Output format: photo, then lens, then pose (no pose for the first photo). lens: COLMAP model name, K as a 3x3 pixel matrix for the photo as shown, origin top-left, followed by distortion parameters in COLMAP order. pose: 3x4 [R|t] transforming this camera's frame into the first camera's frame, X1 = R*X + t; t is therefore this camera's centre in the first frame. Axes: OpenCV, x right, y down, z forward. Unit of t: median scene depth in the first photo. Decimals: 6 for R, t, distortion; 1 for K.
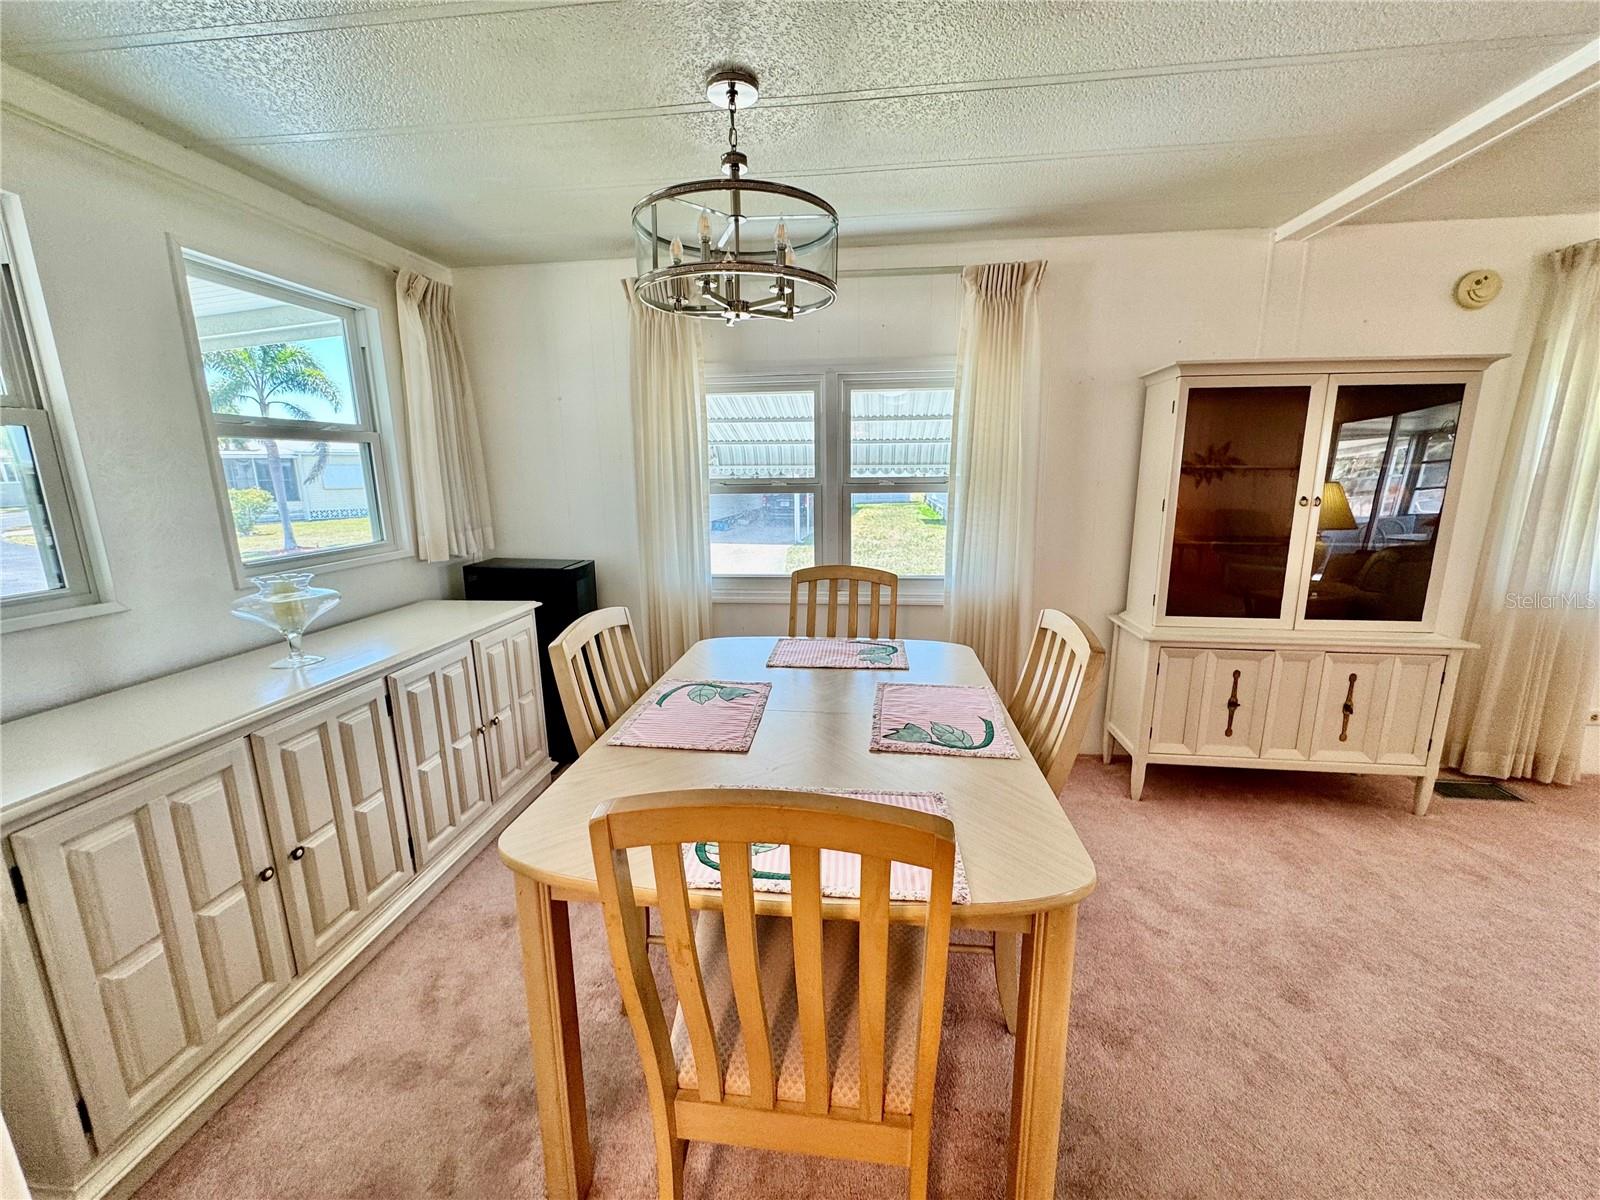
lens RADIAL K [[637.1, 0, 800.0], [0, 637.1, 600.0], [0, 0, 1]] dist [-0.003601, -0.000389]
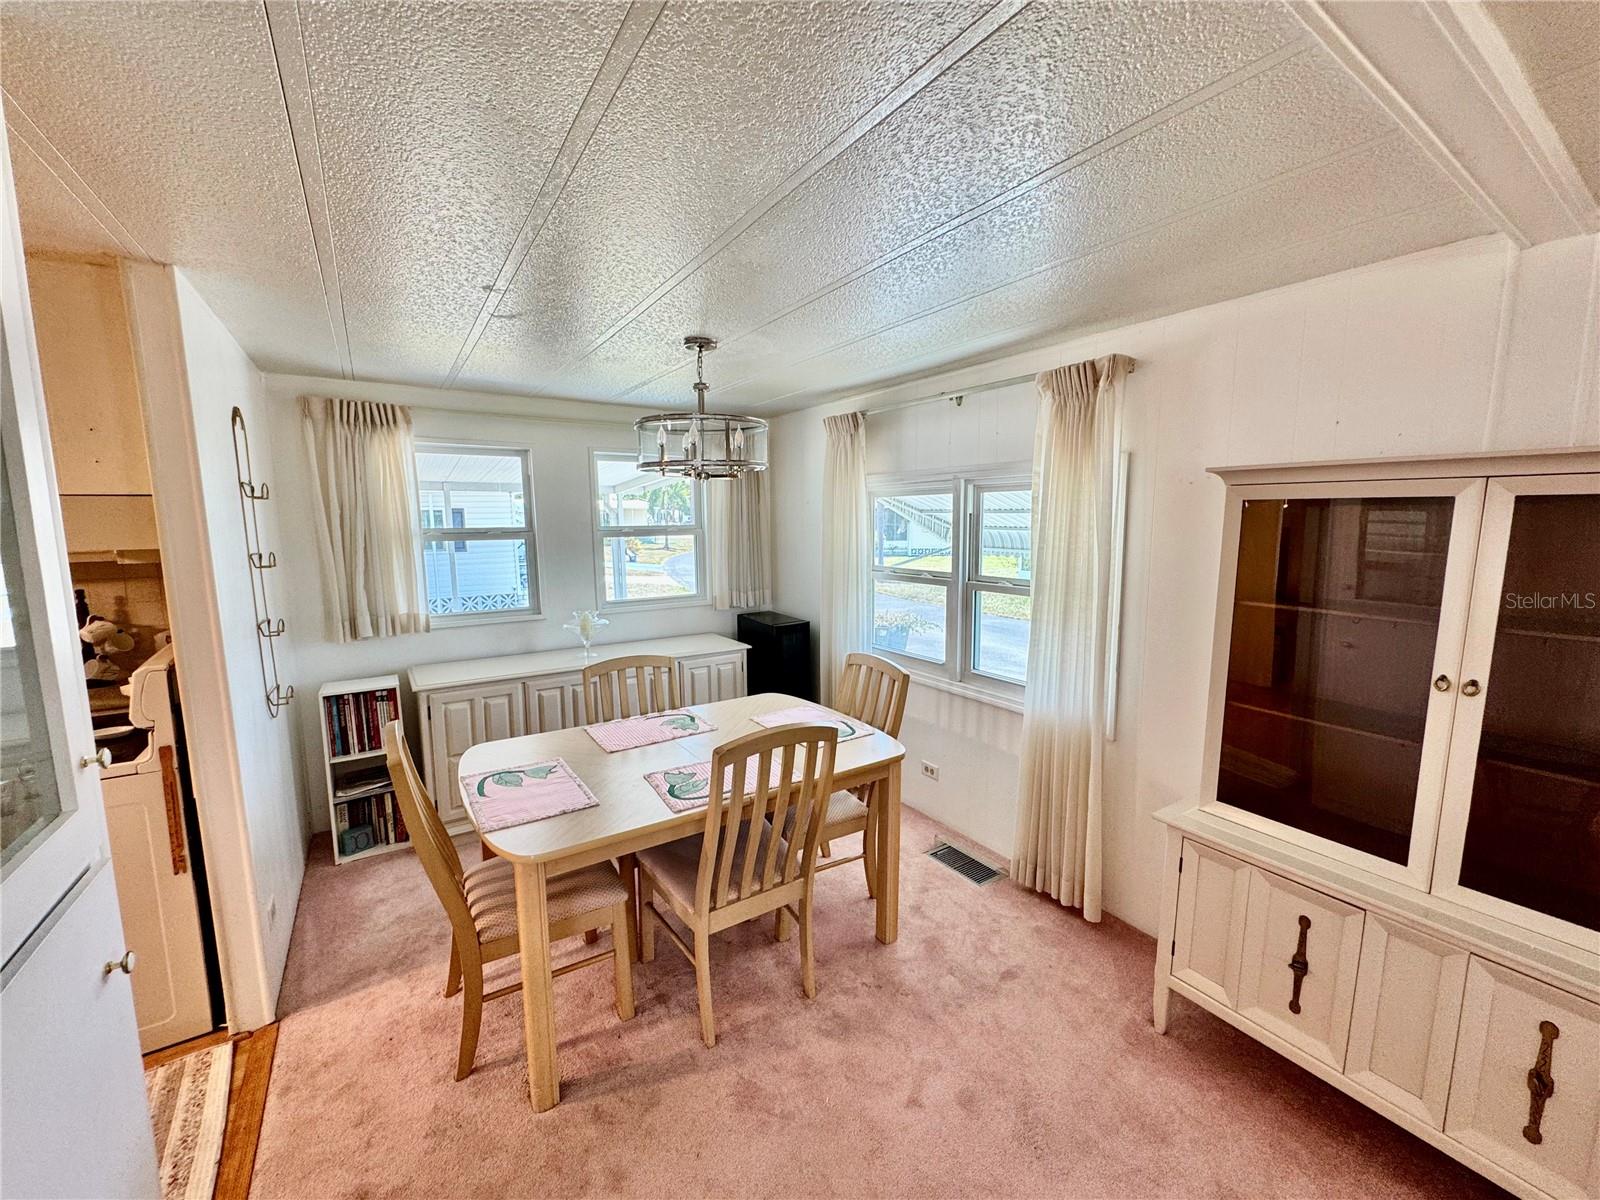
lens RADIAL K [[637.1, 0, 800.0], [0, 637.1, 600.0], [0, 0, 1]] dist [-0.003601, -0.000389]
pose [[0.643521, 0.106610, -0.757967, 0.800350], [-0.155954, 0.987743, 0.006522, -0.134218], [0.749372, 0.114011, 0.652260, 0.136030]]
